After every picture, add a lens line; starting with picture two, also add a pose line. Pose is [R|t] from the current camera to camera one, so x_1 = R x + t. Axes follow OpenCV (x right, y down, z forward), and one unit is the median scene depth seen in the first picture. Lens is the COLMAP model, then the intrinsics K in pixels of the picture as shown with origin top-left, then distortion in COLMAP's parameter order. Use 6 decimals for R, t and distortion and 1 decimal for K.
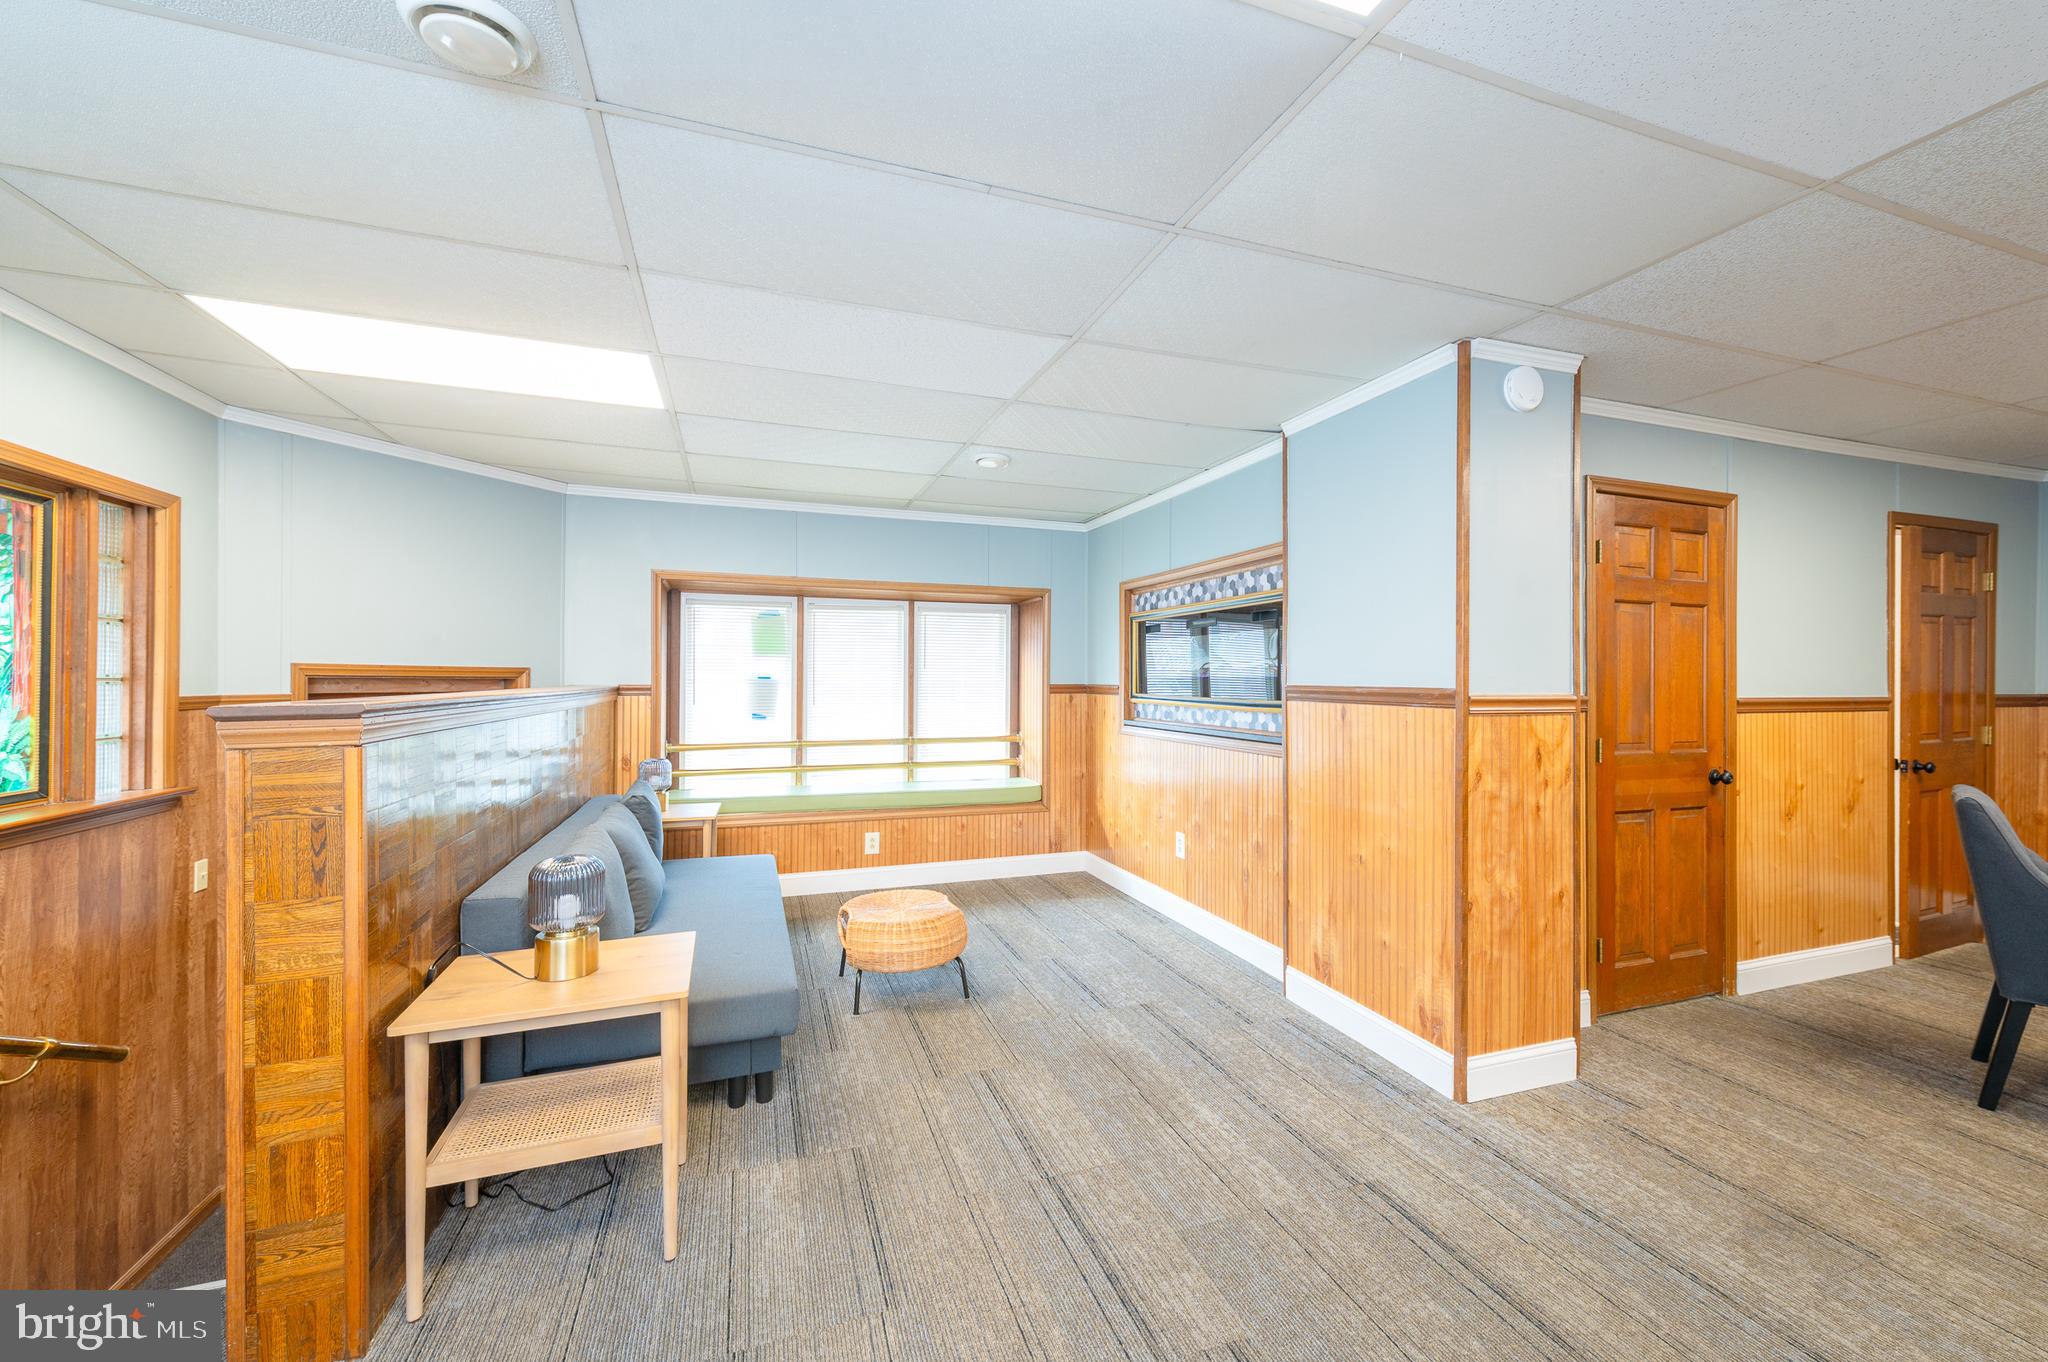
lens RADIAL K [[794.8, 0, 1026.0], [0, 794.8, 674.1], [0, 0, 1]] dist [0.001139, -0.000109]
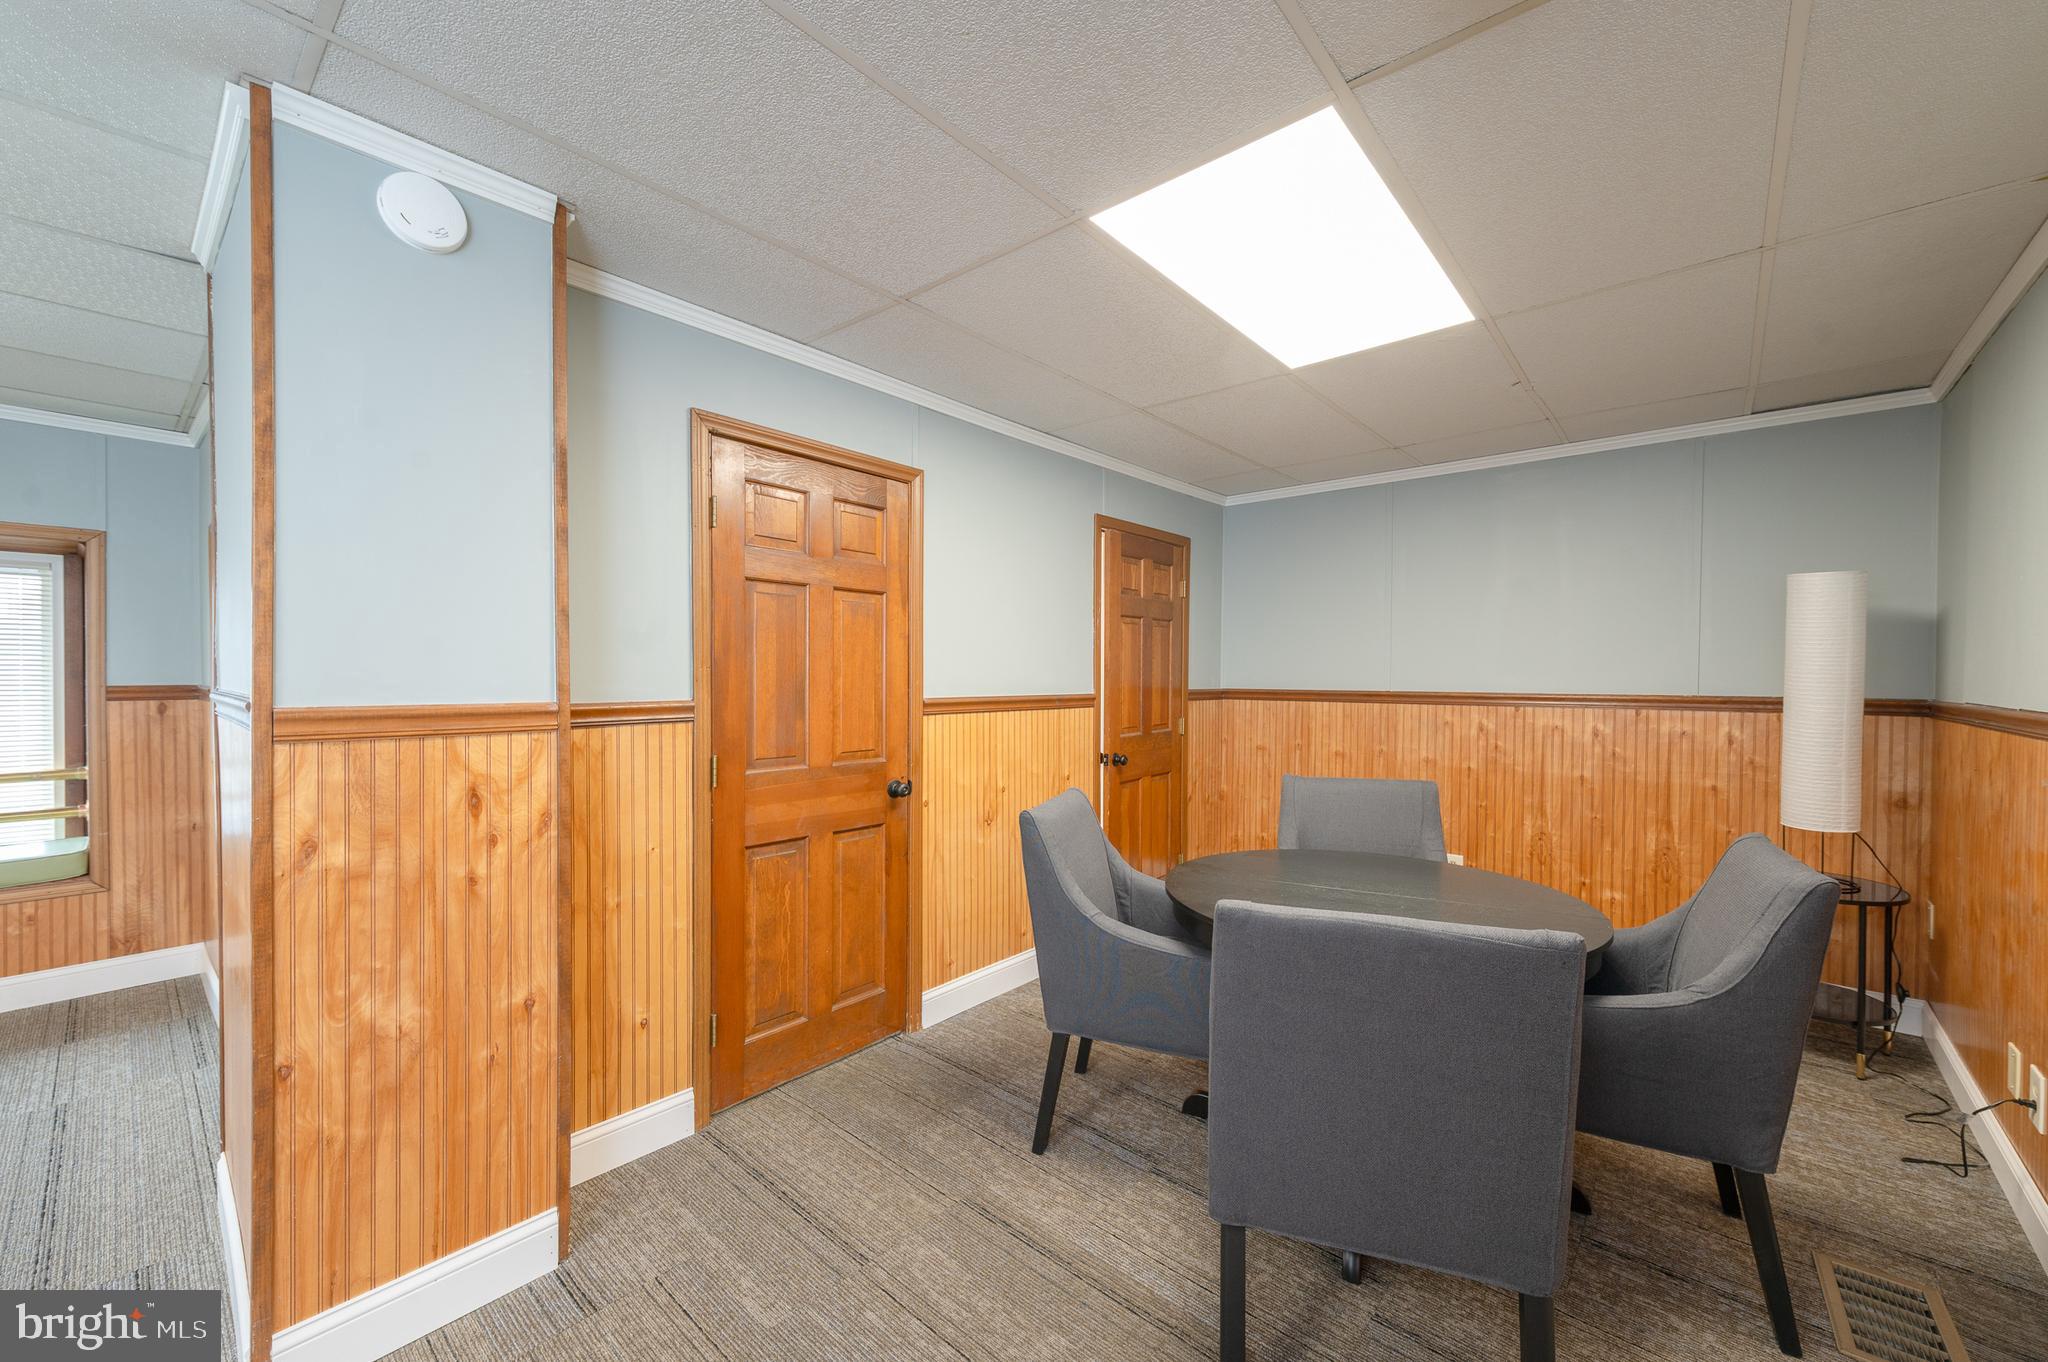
lens RADIAL K [[789.5, 0, 1024.0], [0, 789.5, 681.0], [0, 0, 1]] dist [0.001017, 0.000059]
pose [[0.867857, -0.005391, 0.496784, 0.557516], [-0.001903, 0.999898, 0.014175, -0.002450], [-0.496810, -0.013247, 0.867758, 0.175287]]
